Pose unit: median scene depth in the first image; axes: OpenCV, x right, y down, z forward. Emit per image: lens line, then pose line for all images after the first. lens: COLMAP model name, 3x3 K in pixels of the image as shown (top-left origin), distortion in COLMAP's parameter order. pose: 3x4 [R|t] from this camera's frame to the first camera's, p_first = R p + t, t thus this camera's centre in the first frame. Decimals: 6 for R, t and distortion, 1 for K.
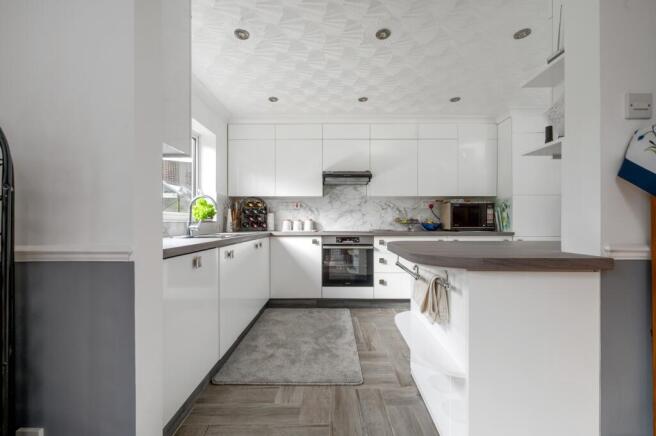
lens RADIAL K [[275.8, 0, 330.8], [0, 275.8, 218.4], [0, 0, 1]] dist [0.003435, 0.000043]
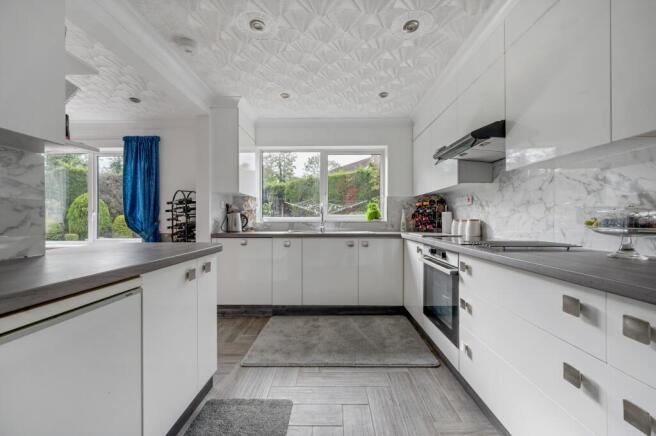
lens RADIAL K [[260.1, 0, 331.3], [0, 260.1, 219.1], [0, 0, 1]] dist [-0.000795, -0.000634]
pose [[-0.008127, -0.000985, -0.999966, 0.605742], [0.004171, 0.999991, -0.001019, 0.002393], [0.999958, -0.004179, -0.008123, 0.718567]]
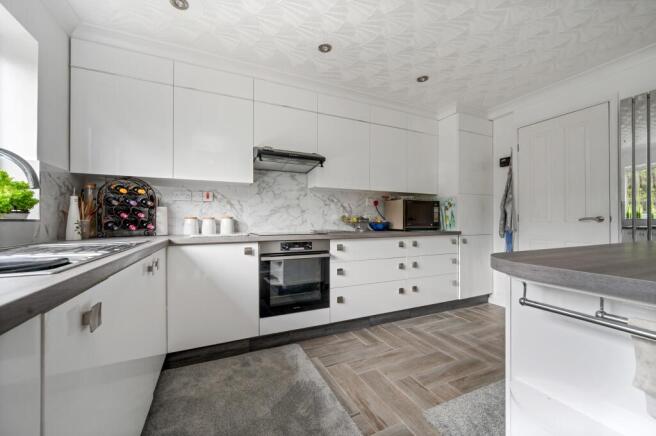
lens RADIAL K [[260.1, 0, 331.0], [0, 260.1, 218.5], [0, 0, 1]] dist [-0.000795, -0.000634]
pose [[0.901743, 0.003891, 0.432256, -0.138105], [-0.005152, 0.999985, 0.001747, 0.005198], [-0.432243, -0.003803, 0.901749, 0.342445]]
